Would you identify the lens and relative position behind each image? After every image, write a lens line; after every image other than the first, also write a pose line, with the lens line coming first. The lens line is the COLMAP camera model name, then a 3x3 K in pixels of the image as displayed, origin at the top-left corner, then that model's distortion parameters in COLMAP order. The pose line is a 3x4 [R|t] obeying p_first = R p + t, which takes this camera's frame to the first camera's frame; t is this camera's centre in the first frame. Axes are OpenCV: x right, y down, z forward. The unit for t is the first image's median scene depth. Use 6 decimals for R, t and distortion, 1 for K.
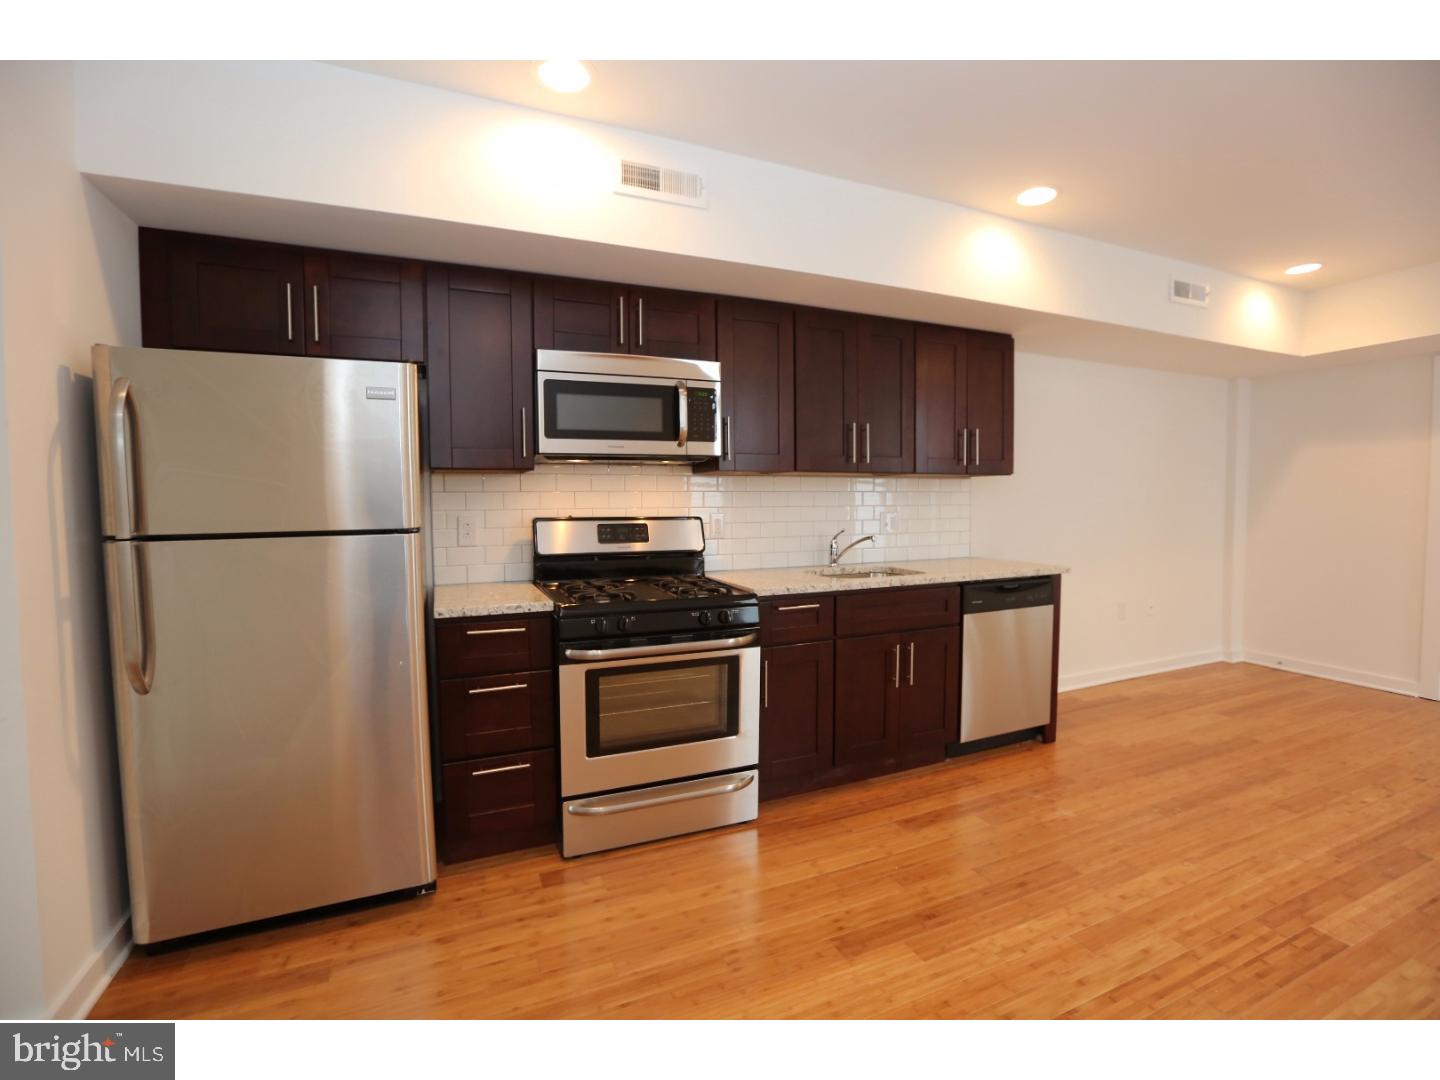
lens RADIAL K [[656.2, 0, 724.3], [0, 656.2, 537.2], [0, 0, 1]] dist [-0.039366, 0.010778]
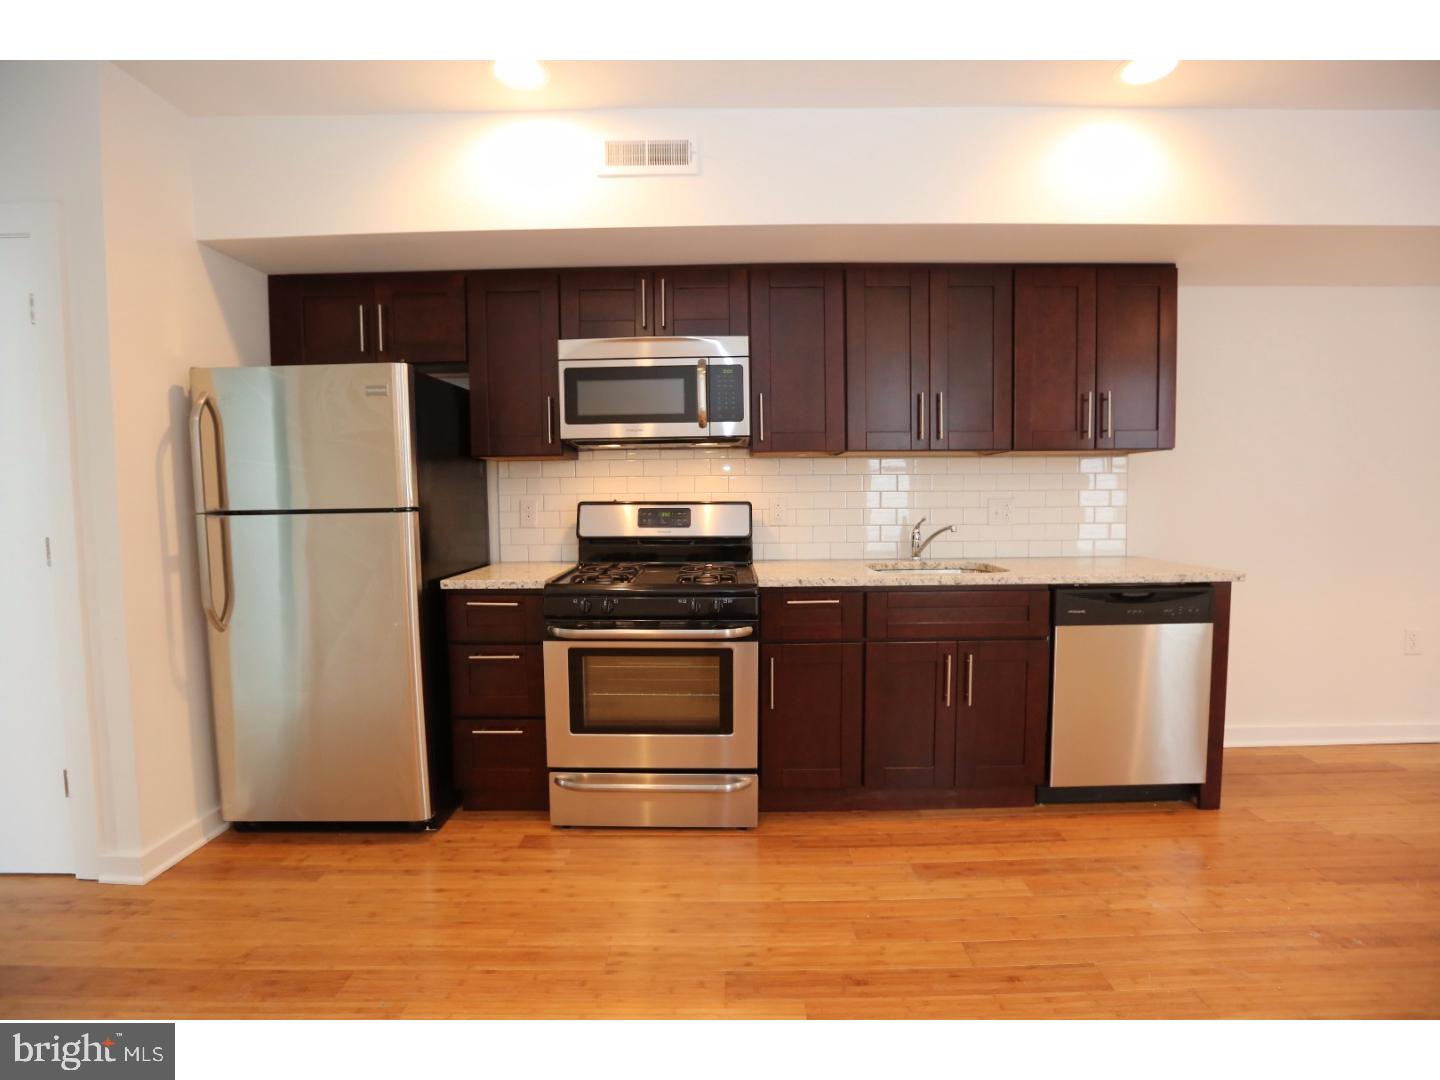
lens RADIAL K [[656.2, 0, 722.9], [0, 656.2, 536.5], [0, 0, 1]] dist [-0.039366, 0.010778]
pose [[0.913149, 0.023497, -0.406948, 0.374665], [-0.019048, 0.999706, 0.014980, 0.006946], [0.407181, -0.005928, 0.913328, 0.140350]]
